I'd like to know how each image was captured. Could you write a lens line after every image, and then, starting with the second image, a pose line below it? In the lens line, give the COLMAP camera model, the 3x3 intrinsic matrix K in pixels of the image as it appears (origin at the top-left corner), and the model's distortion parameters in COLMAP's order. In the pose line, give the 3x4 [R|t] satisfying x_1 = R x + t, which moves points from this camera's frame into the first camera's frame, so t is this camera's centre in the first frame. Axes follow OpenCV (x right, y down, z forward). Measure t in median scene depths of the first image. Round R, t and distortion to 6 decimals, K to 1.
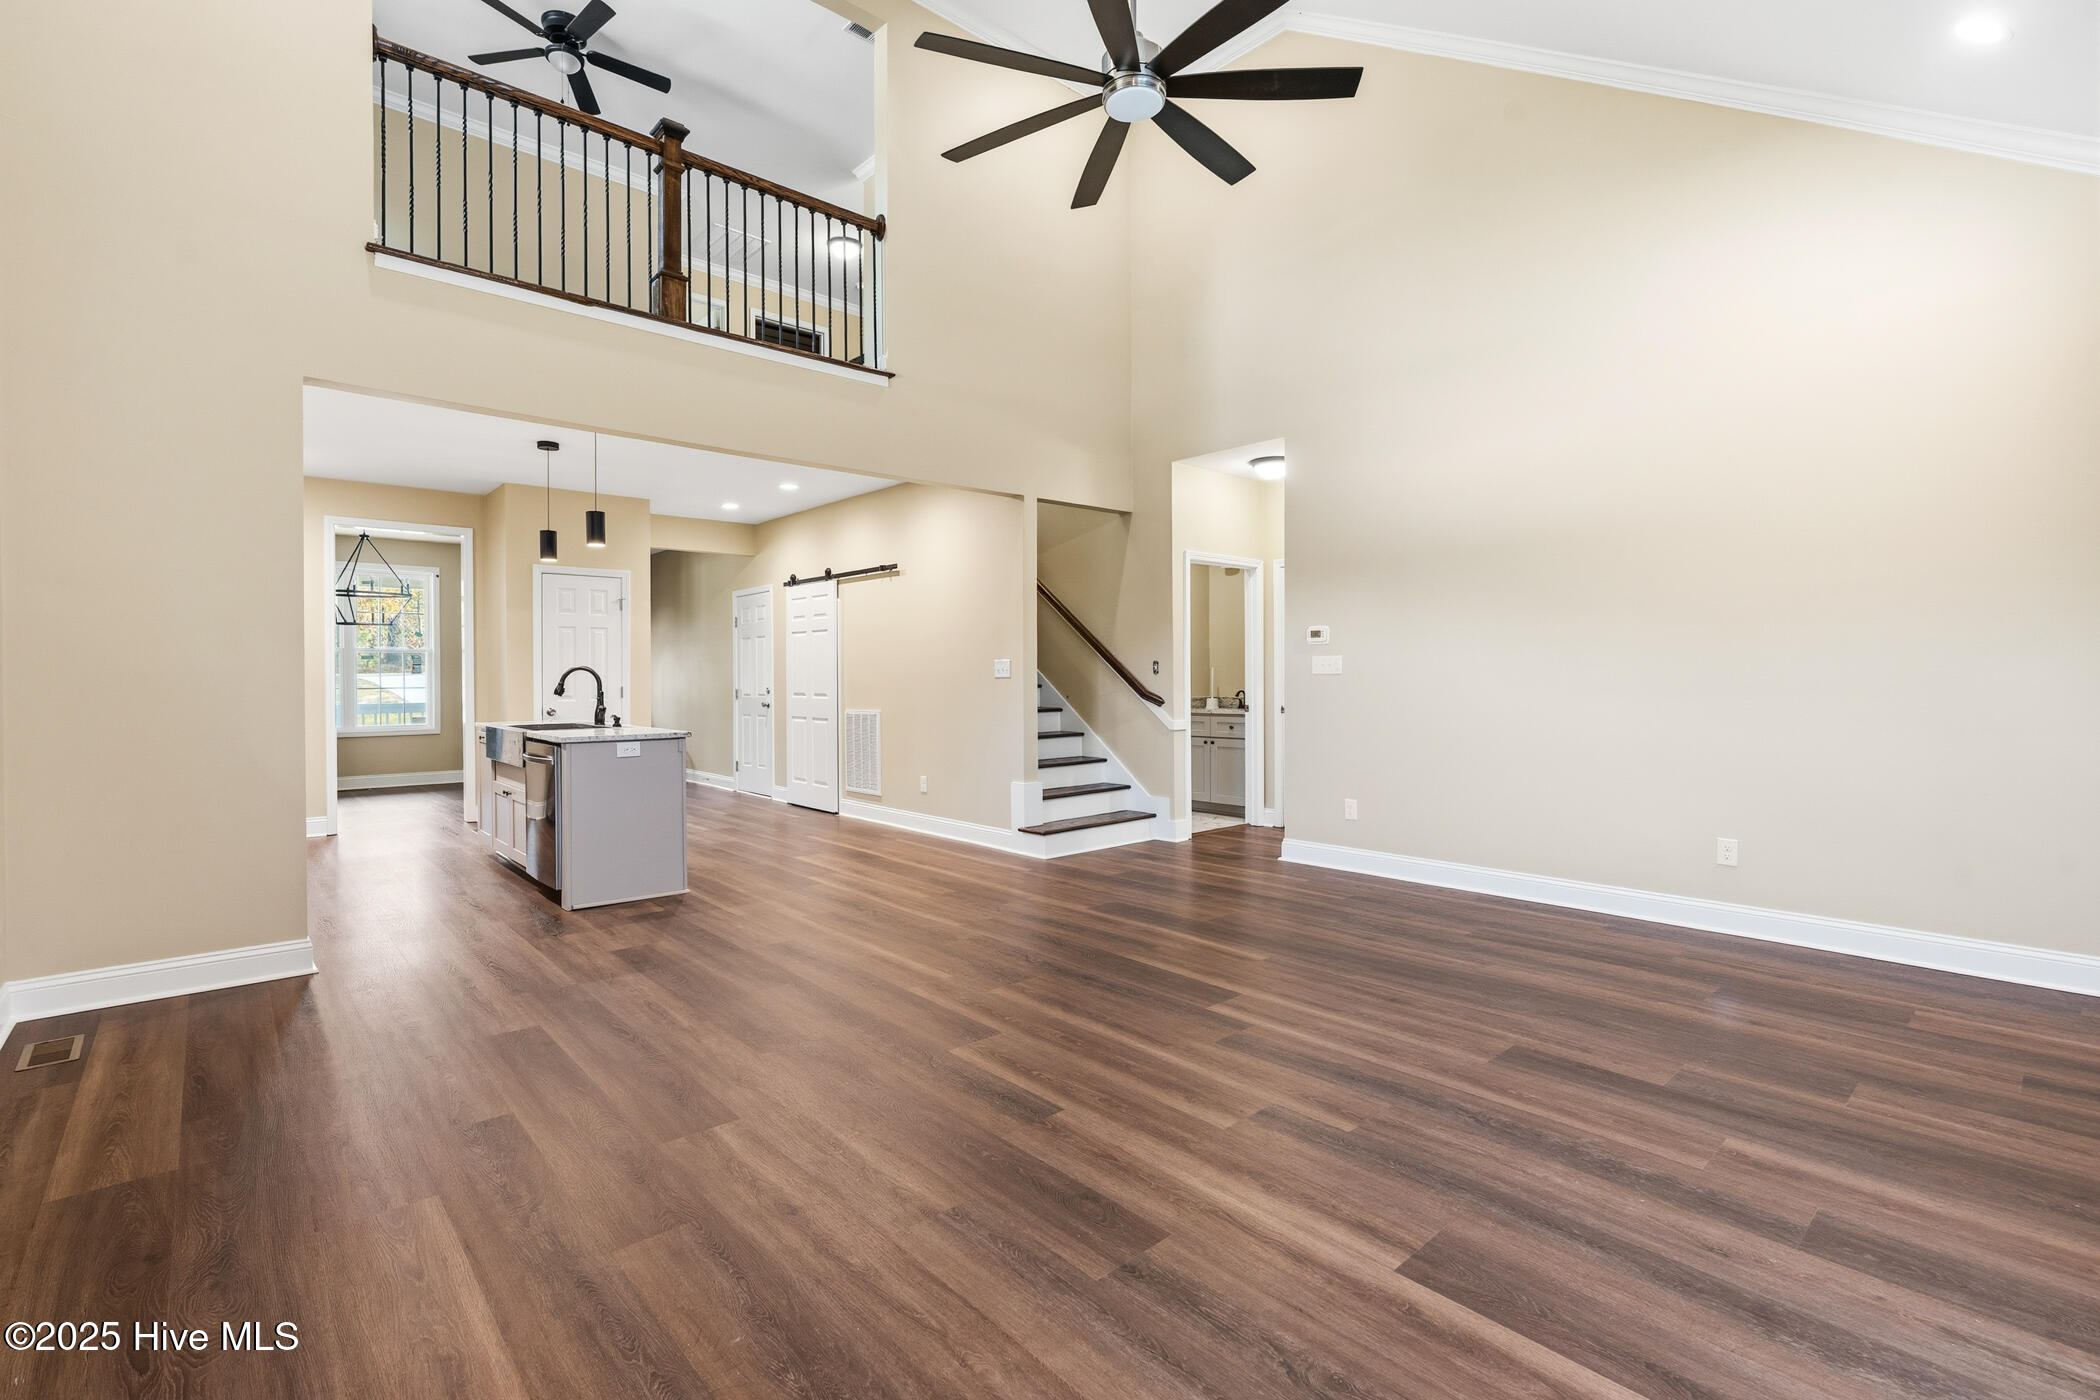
lens RADIAL K [[949.5, 0, 1050.2], [0, 949.5, 686.6], [0, 0, 1]] dist [-0.015813, 0.010648]
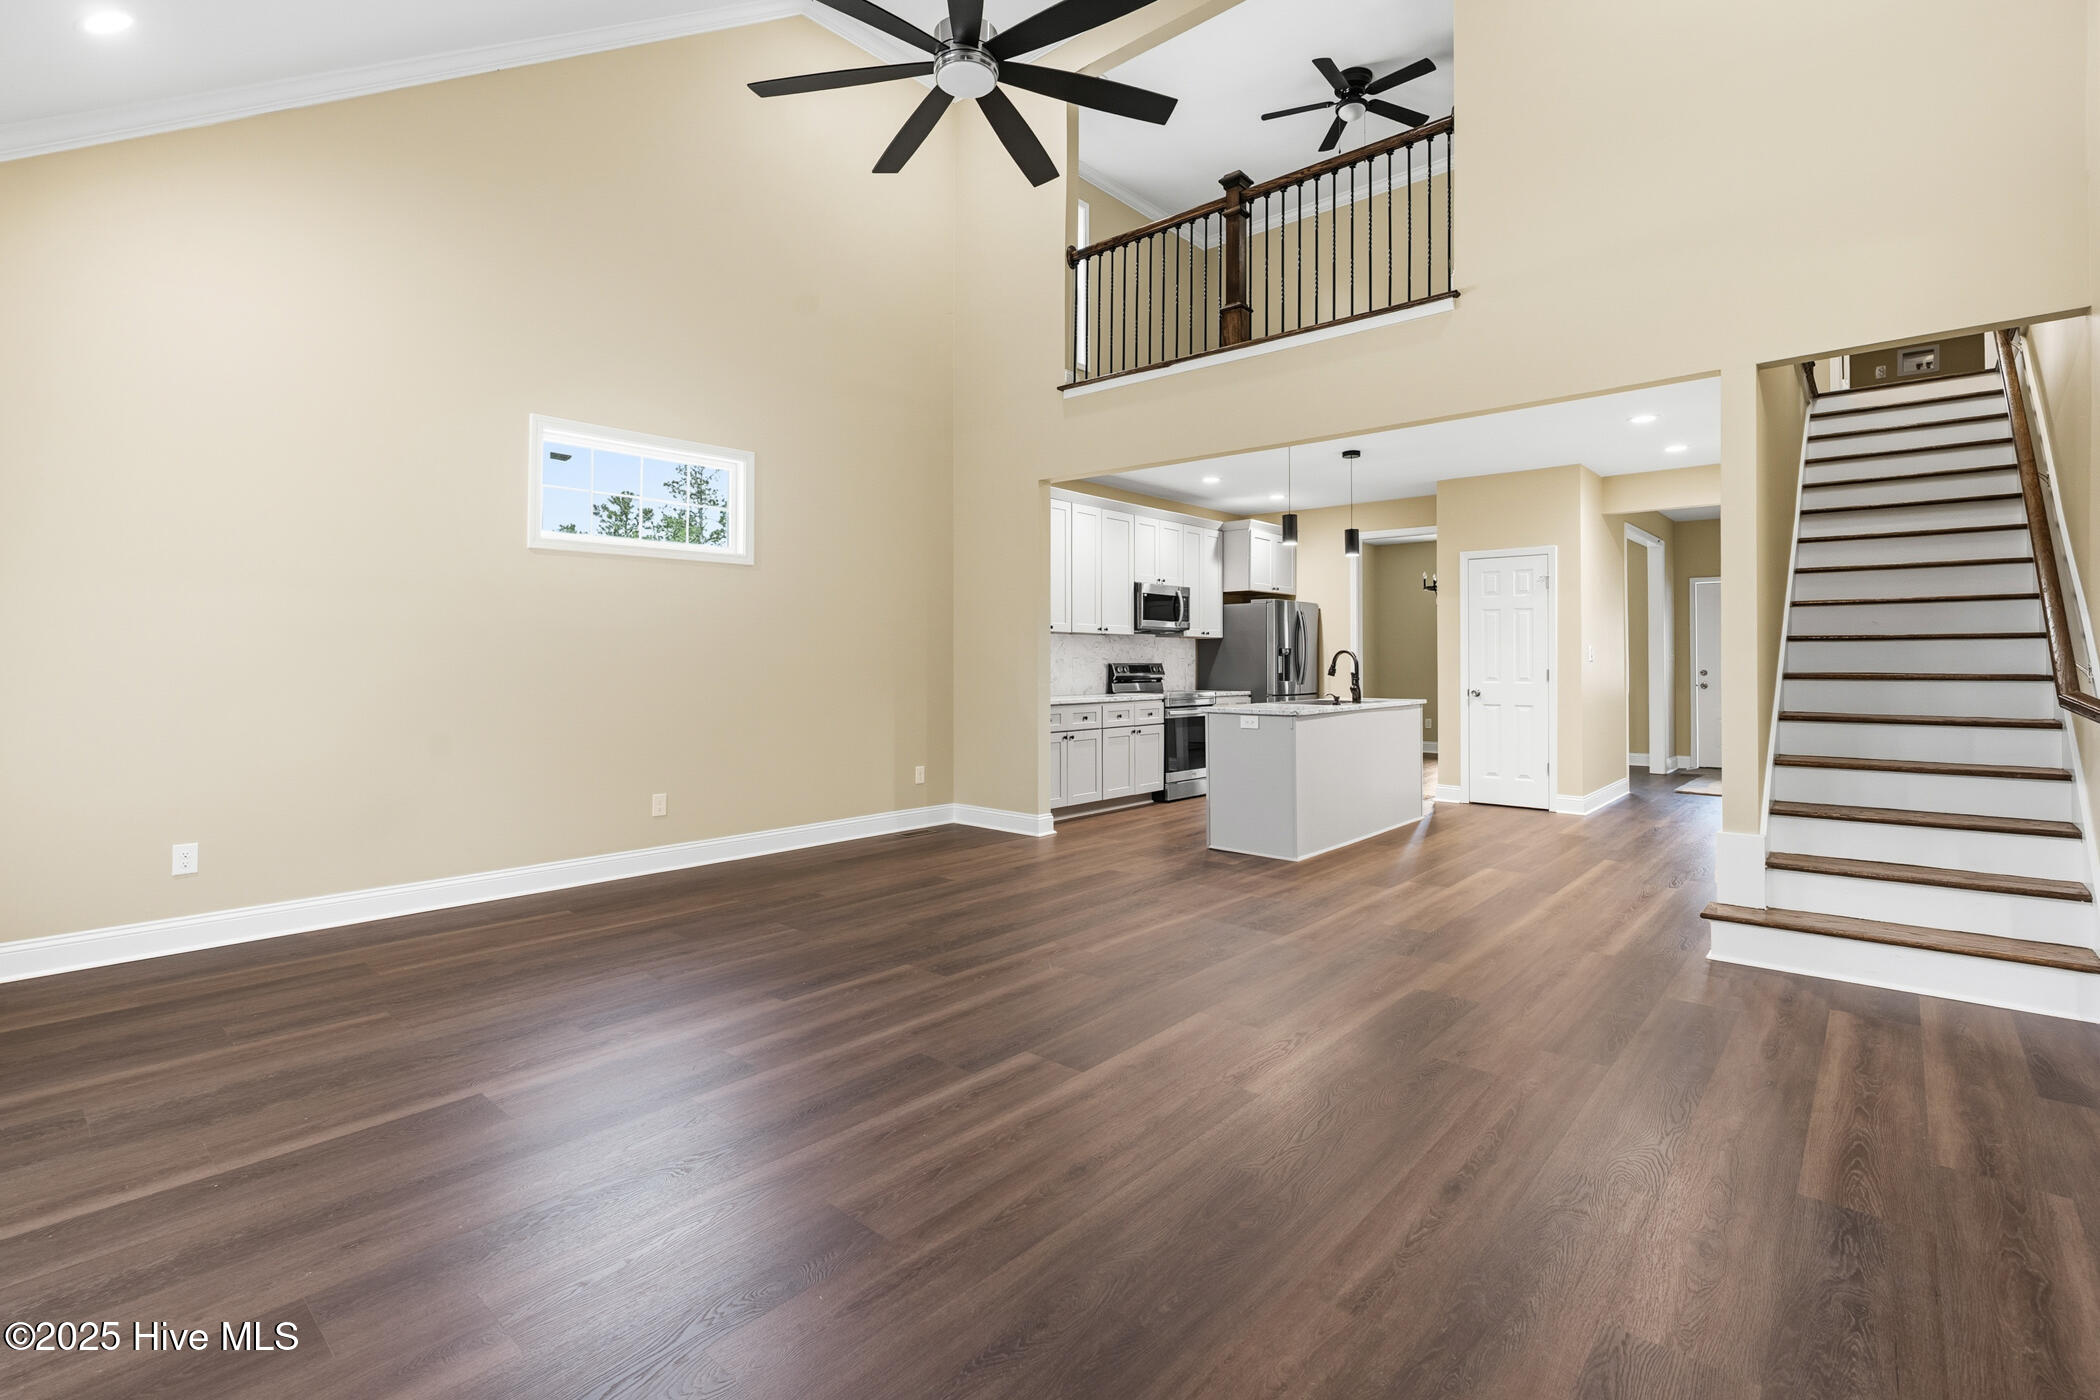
lens RADIAL K [[959.5, 0, 1043.9], [0, 959.5, 655.0], [0, 0, 1]] dist [-0.026432, 0.011918]
pose [[0.119130, -0.002537, -0.992875, 1.057024], [-0.010469, 0.999938, -0.003811, -0.012111], [0.992824, 0.010849, 0.119096, 0.947604]]
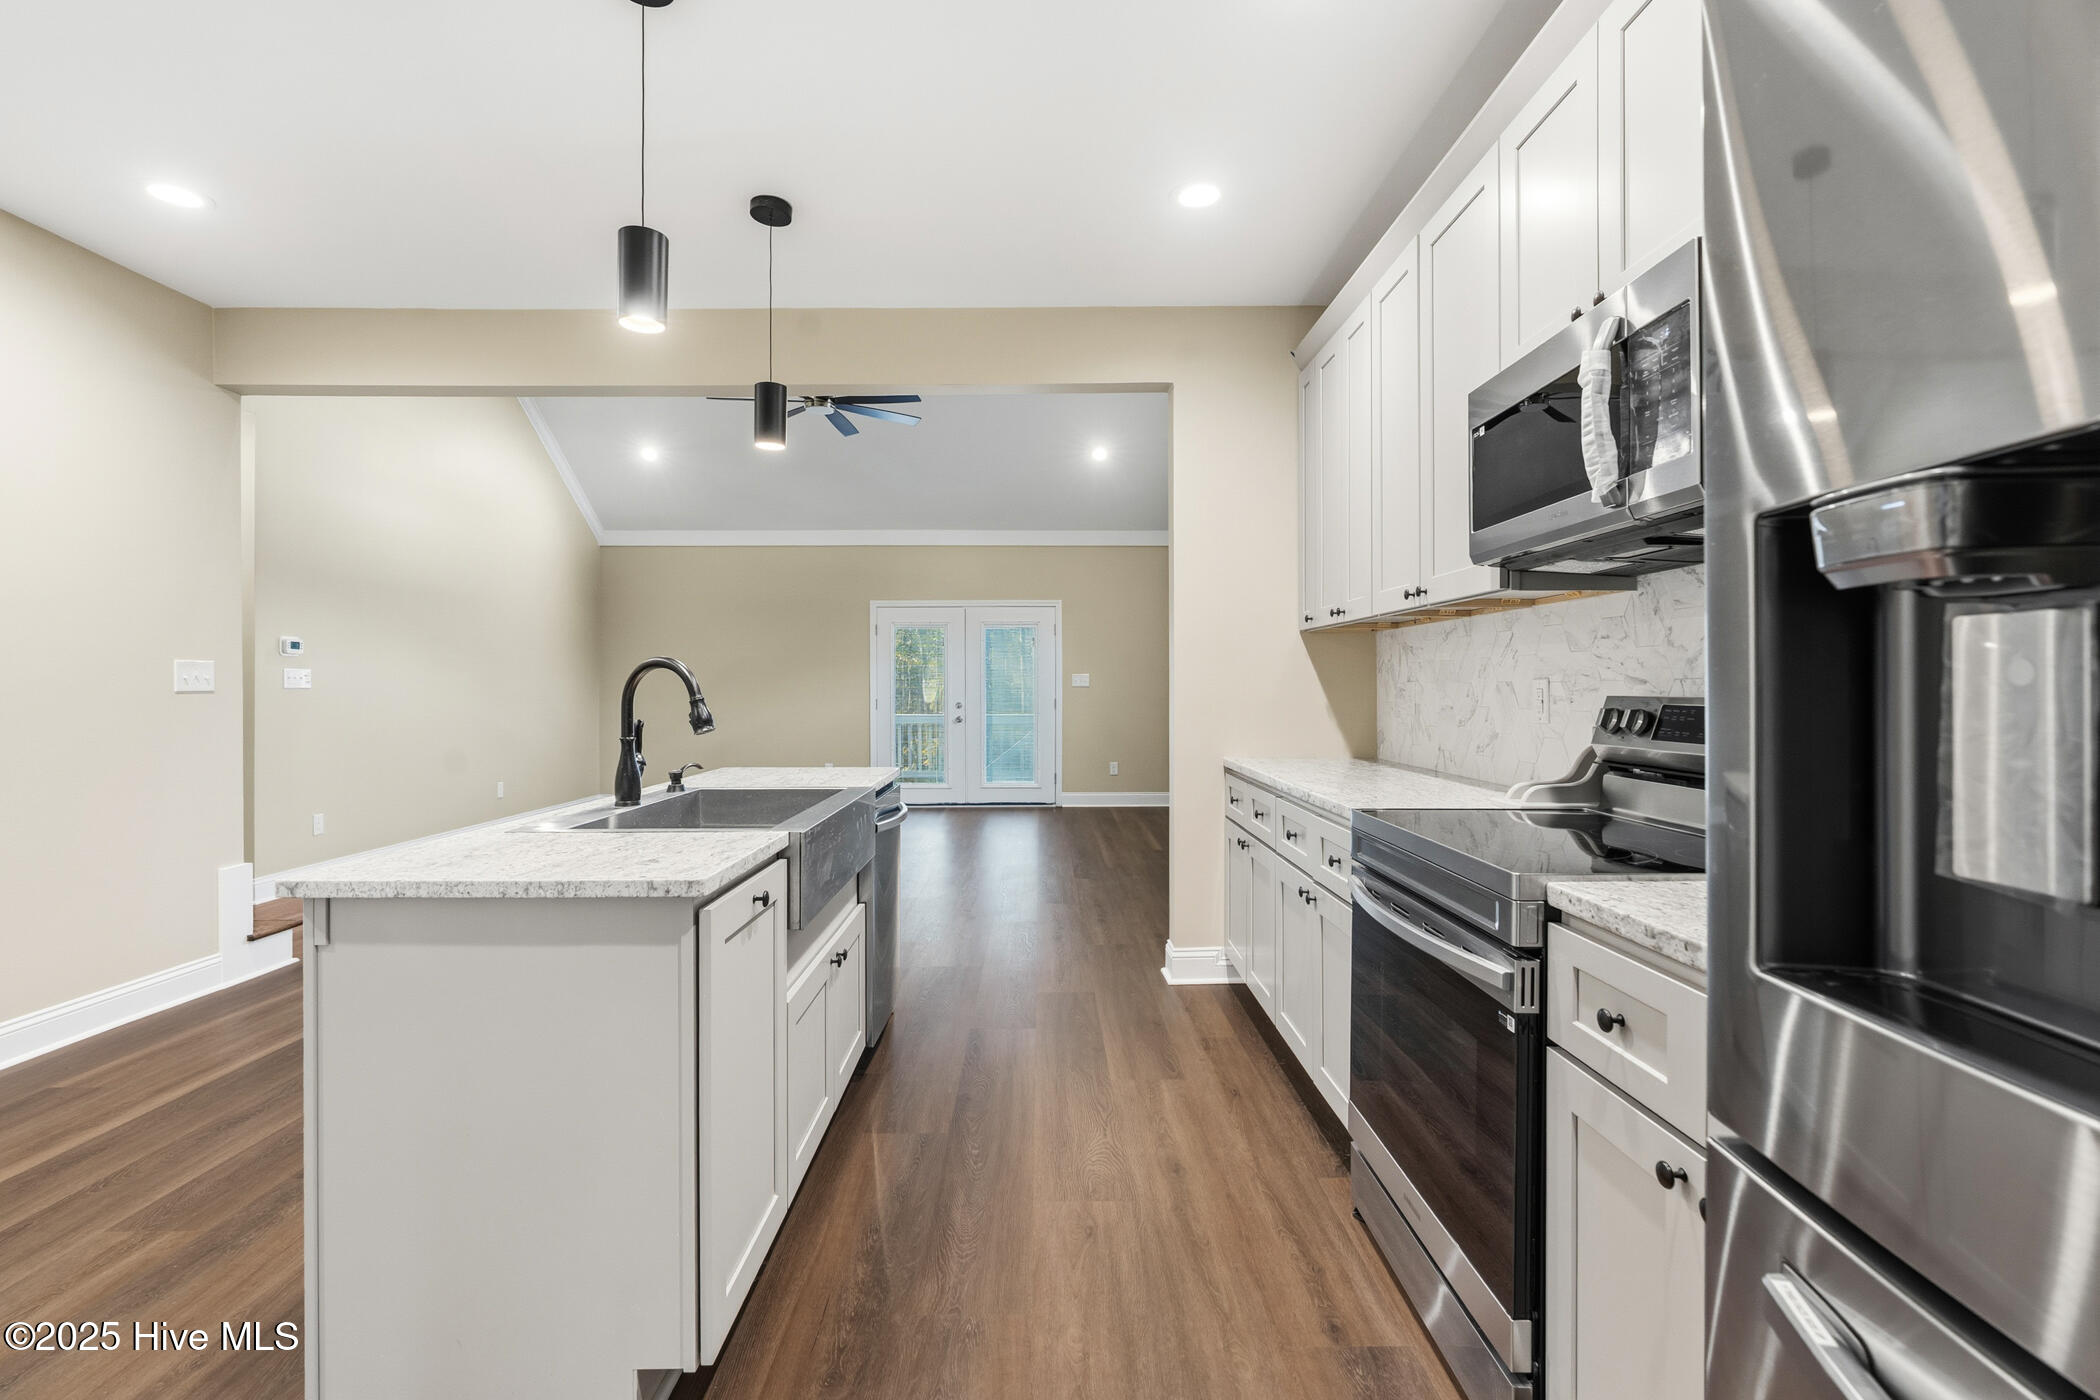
lens RADIAL K [[949.5, 0, 1050.2], [0, 949.5, 686.6], [0, 0, 1]] dist [-0.015813, 0.010648]
pose [[-0.755068, 0.006873, 0.655610, -1.605541], [0.012209, 0.999919, 0.003578, -0.015049], [-0.655533, 0.010706, -0.755091, 2.190109]]
